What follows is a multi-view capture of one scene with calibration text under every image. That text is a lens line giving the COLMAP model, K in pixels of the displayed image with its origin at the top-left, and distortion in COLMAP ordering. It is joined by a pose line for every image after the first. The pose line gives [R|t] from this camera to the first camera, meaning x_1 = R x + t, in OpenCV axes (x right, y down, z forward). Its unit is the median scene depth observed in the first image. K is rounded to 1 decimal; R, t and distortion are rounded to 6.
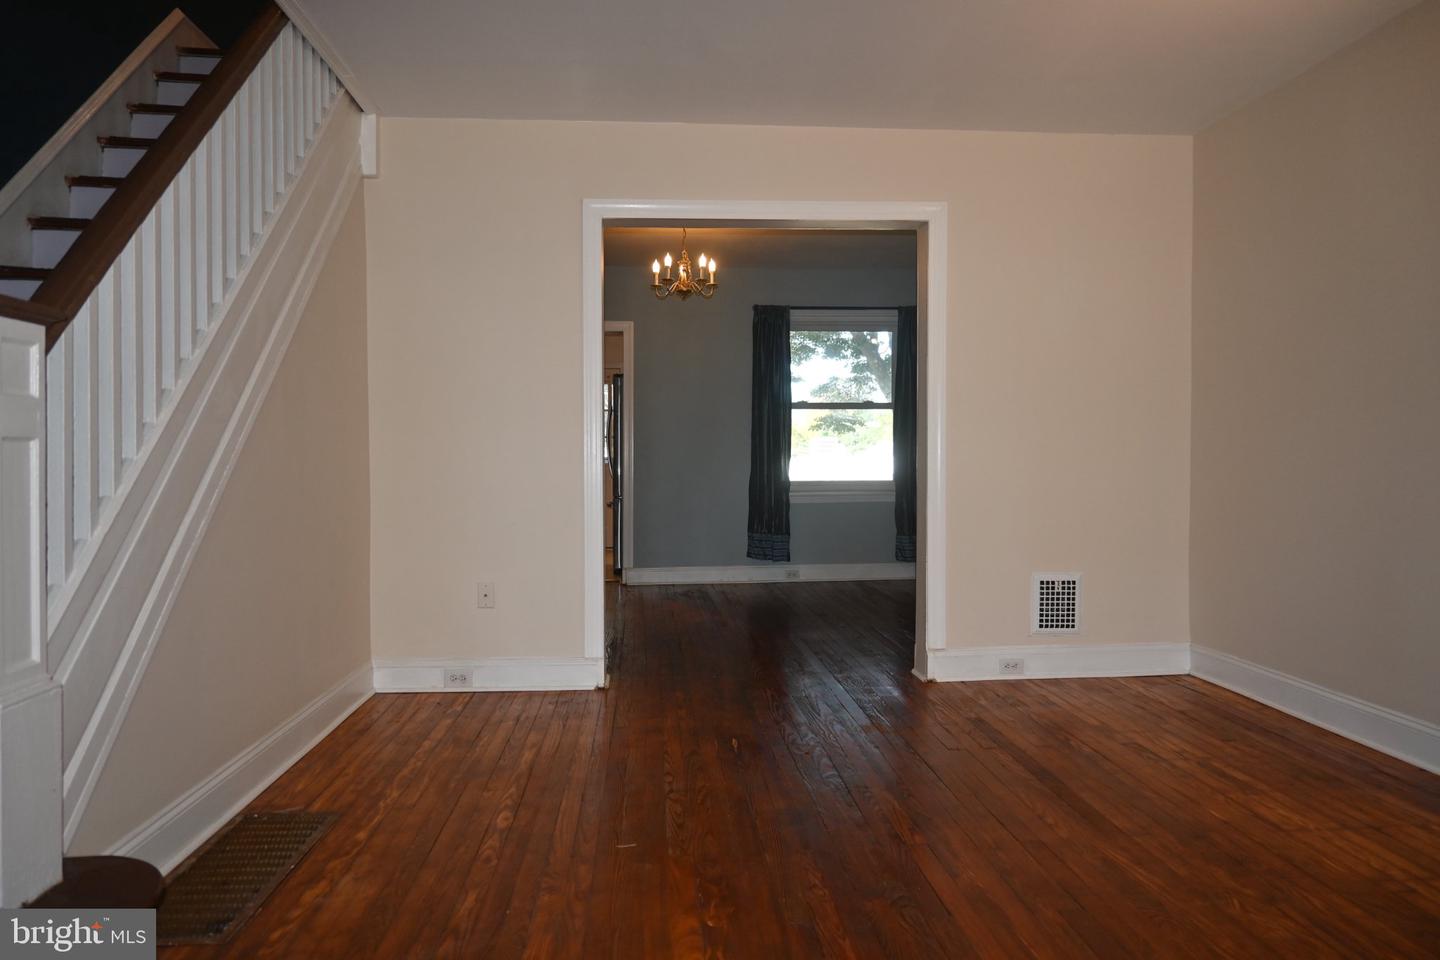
lens RADIAL K [[997.9, 0, 710.7], [0, 997.9, 474.5], [0, 0, 1]] dist [0.024346, 0.005851]
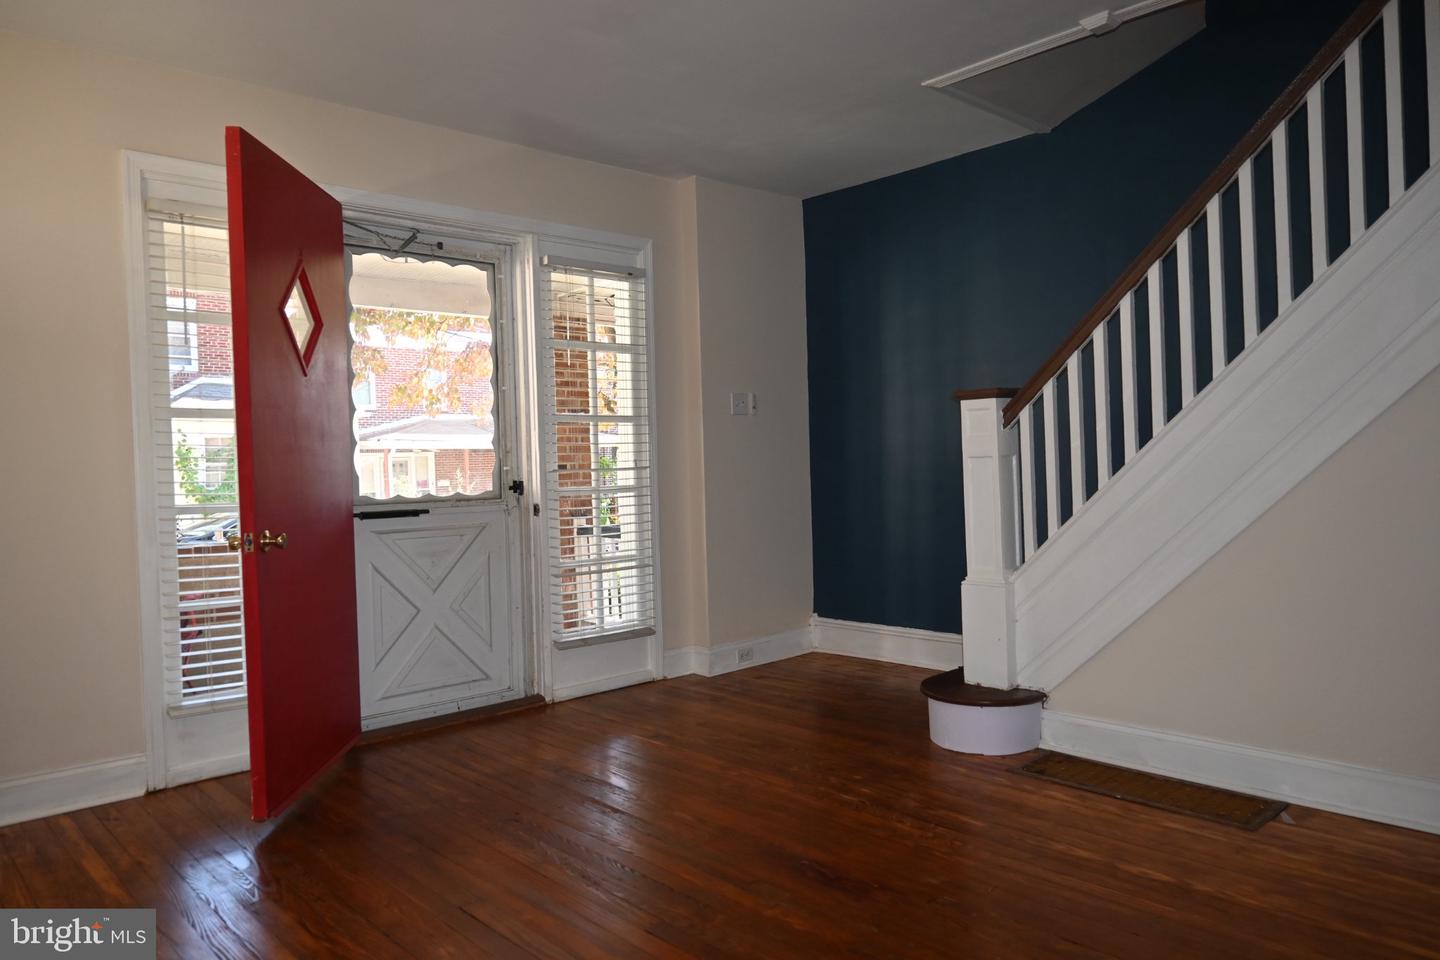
lens RADIAL K [[997.9, 0, 720.7], [0, 997.9, 474.7], [0, 0, 1]] dist [0.024346, 0.005851]
pose [[-0.783047, 0.029240, -0.621274, 0.700233], [0.017691, 0.999537, 0.024744, -0.042251], [0.621710, 0.008385, -0.783202, 1.615409]]
